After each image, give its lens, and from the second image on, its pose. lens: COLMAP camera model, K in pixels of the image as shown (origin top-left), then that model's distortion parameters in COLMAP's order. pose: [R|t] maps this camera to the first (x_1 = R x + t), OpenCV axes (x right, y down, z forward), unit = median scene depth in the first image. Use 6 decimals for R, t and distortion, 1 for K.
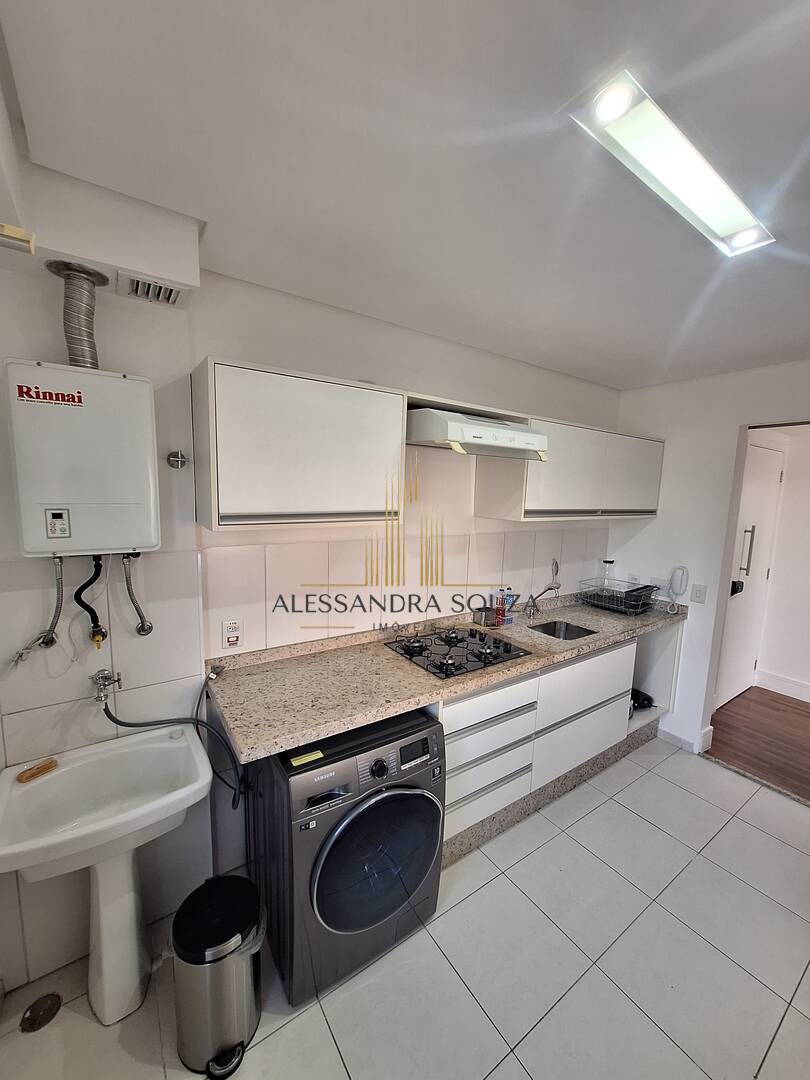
lens RADIAL K [[423.8, 0, 404.1], [0, 423.8, 544.7], [0, 0, 1]] dist [-0.000446, -0.000035]
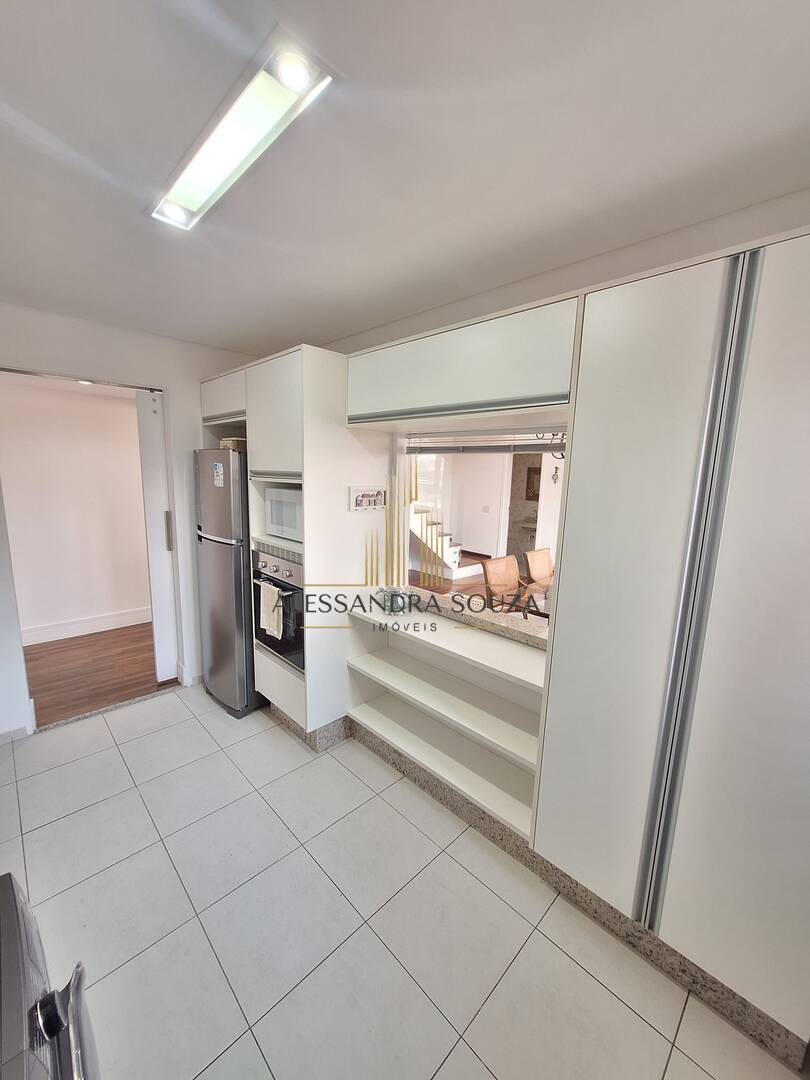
lens RADIAL K [[423.8, 0, 404.5], [0, 423.8, 538.1], [0, 0, 1]] dist [-0.000446, -0.000035]
pose [[-0.172951, -0.188000, 0.966822, -0.268684], [0.084600, 0.975151, 0.204753, -0.039875], [-0.981290, 0.117206, -0.152749, 0.319871]]
